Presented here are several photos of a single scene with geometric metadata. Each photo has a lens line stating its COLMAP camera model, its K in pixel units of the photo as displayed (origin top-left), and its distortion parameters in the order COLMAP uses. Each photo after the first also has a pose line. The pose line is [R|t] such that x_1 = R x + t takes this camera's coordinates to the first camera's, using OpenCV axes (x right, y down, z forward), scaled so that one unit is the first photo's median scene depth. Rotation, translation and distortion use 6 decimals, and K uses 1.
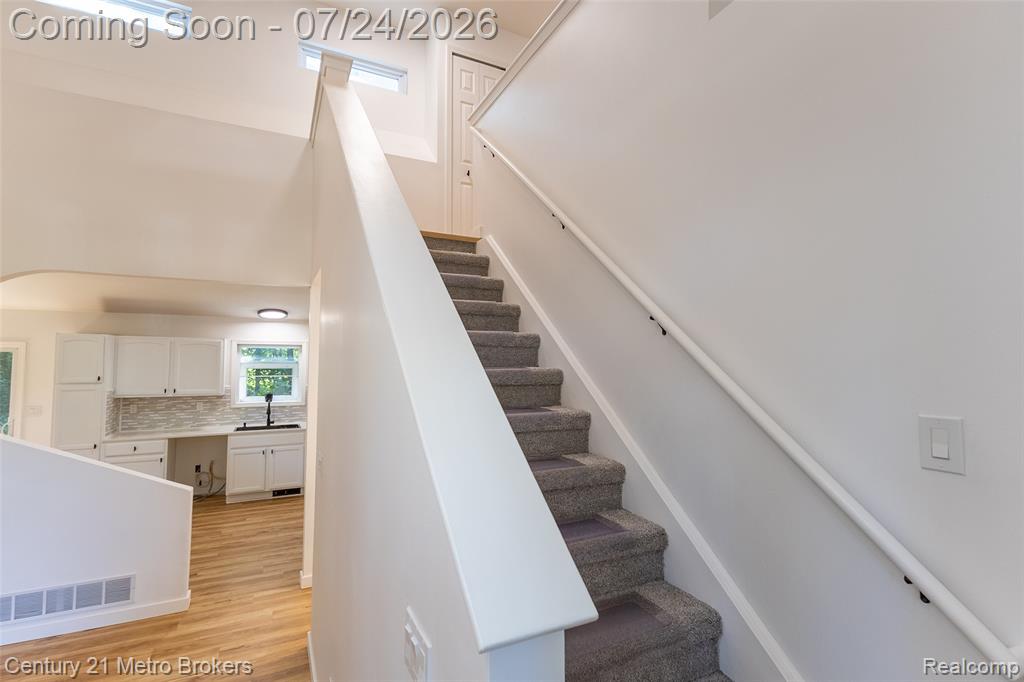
lens RADIAL K [[491.6, 0, 512.0], [0, 491.6, 341.0], [0, 0, 1]] dist [0.024113, -0.000810]
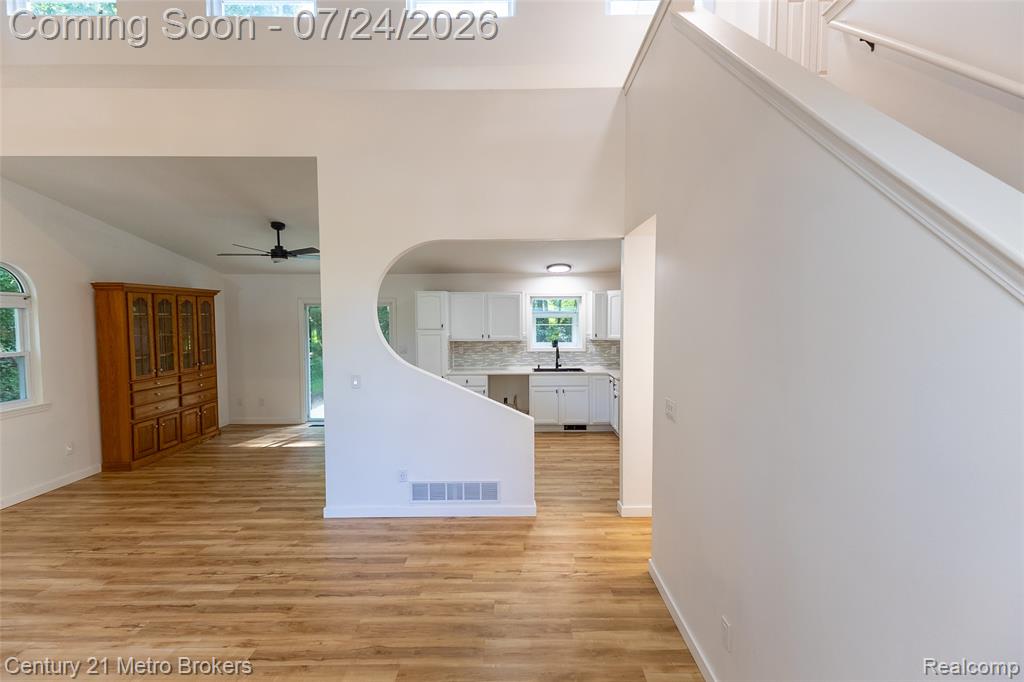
lens RADIAL K [[470.7, 0, 512.0], [0, 470.7, 341.0], [0, 0, 1]] dist [0.029104, -0.008038]
pose [[0.894422, 0.018169, -0.446855, -0.118220], [0.027757, 0.994993, 0.096013, 0.002417], [0.446362, -0.098279, 0.889439, -0.001951]]
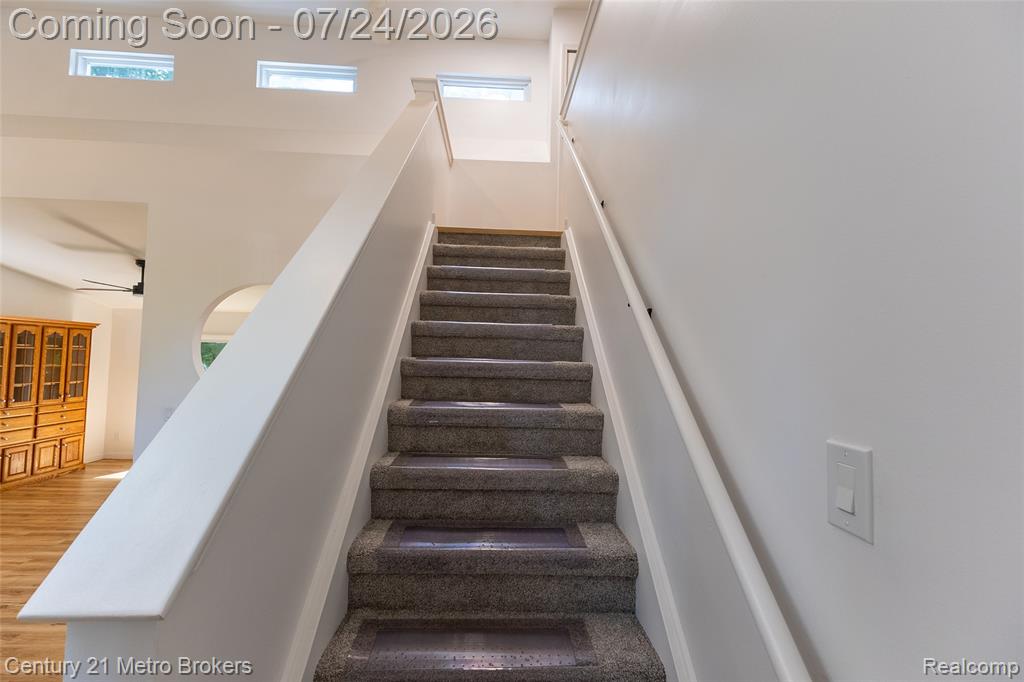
lens RADIAL K [[470.7, 0, 512.0], [0, 470.7, 341.0], [0, 0, 1]] dist [0.029104, -0.008038]
pose [[0.914336, 0.005665, -0.404918, 0.135607], [-0.003773, 0.999978, 0.005470, 0.003737], [0.404940, -0.003473, 0.914337, 0.053432]]
